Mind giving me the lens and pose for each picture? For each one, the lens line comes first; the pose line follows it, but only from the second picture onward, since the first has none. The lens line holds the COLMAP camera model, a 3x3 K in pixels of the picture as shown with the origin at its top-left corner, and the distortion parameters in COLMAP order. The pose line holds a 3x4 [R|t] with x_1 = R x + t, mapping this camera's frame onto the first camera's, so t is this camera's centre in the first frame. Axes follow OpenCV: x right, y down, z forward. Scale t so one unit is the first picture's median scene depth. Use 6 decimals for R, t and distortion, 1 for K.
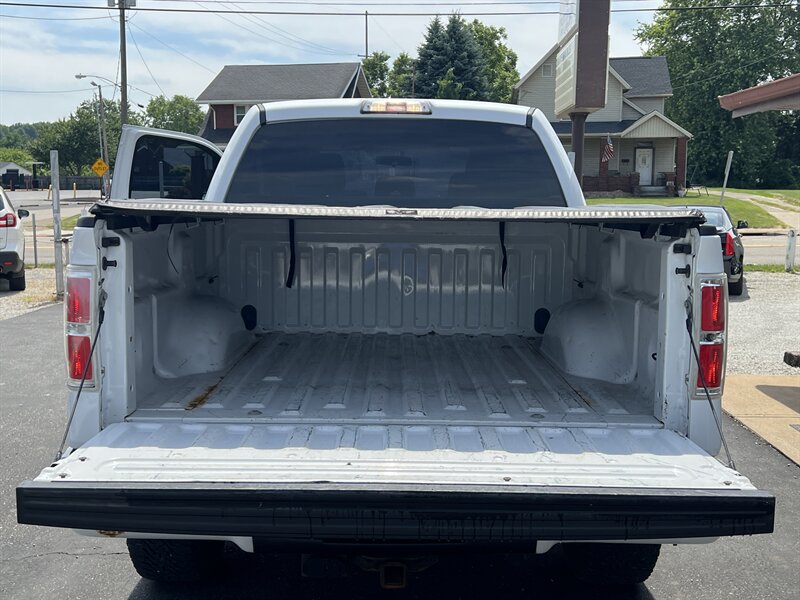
lens RADIAL K [[885.1, 0, 398.3], [0, 885.1, 298.2], [0, 0, 1]] dist [0.028871, 0.000000]
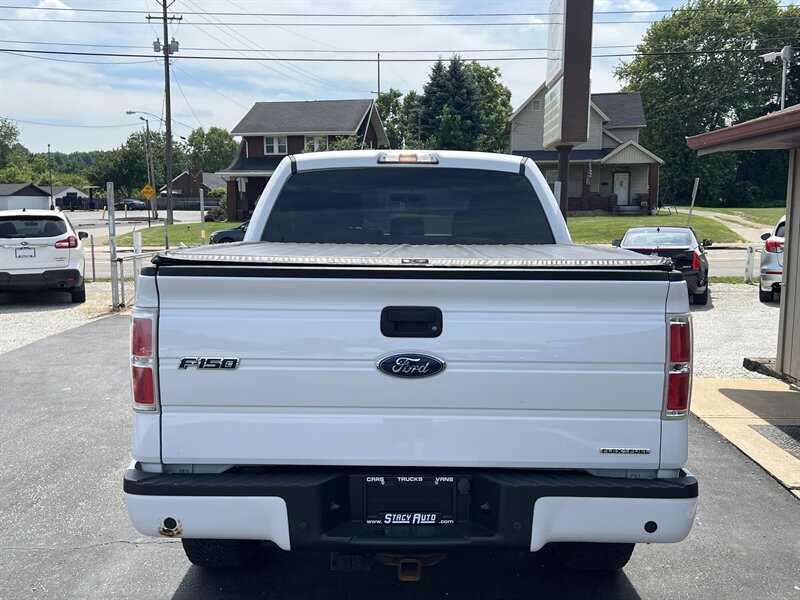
lens RADIAL K [[770.4, 0, 401.2], [0, 770.4, 306.1], [0, 0, 1]] dist [0.034671, 0.000000]
pose [[0.999970, -0.002396, -0.007424, -0.004574], [0.002427, 0.999988, 0.004142, -0.025942], [0.007414, -0.004160, 0.999964, -0.016472]]
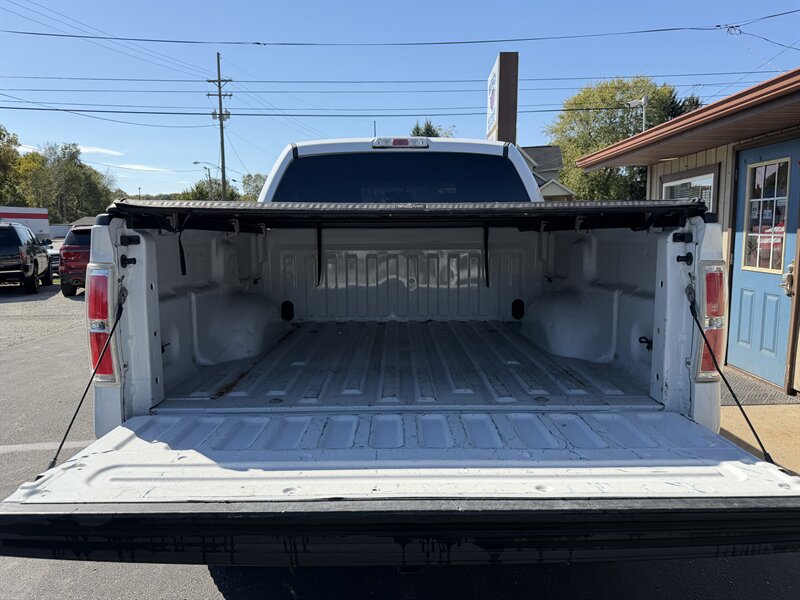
lens RADIAL K [[543.4, 0, 407.4], [0, 543.4, 293.3], [0, 0, 1]] dist [0.049771, -0.002455]
pose [[0.999664, -0.017406, 0.019205, -0.010093], [0.017549, 0.999819, -0.007327, 0.005713], [-0.019074, 0.007662, 0.999789, 0.235523]]
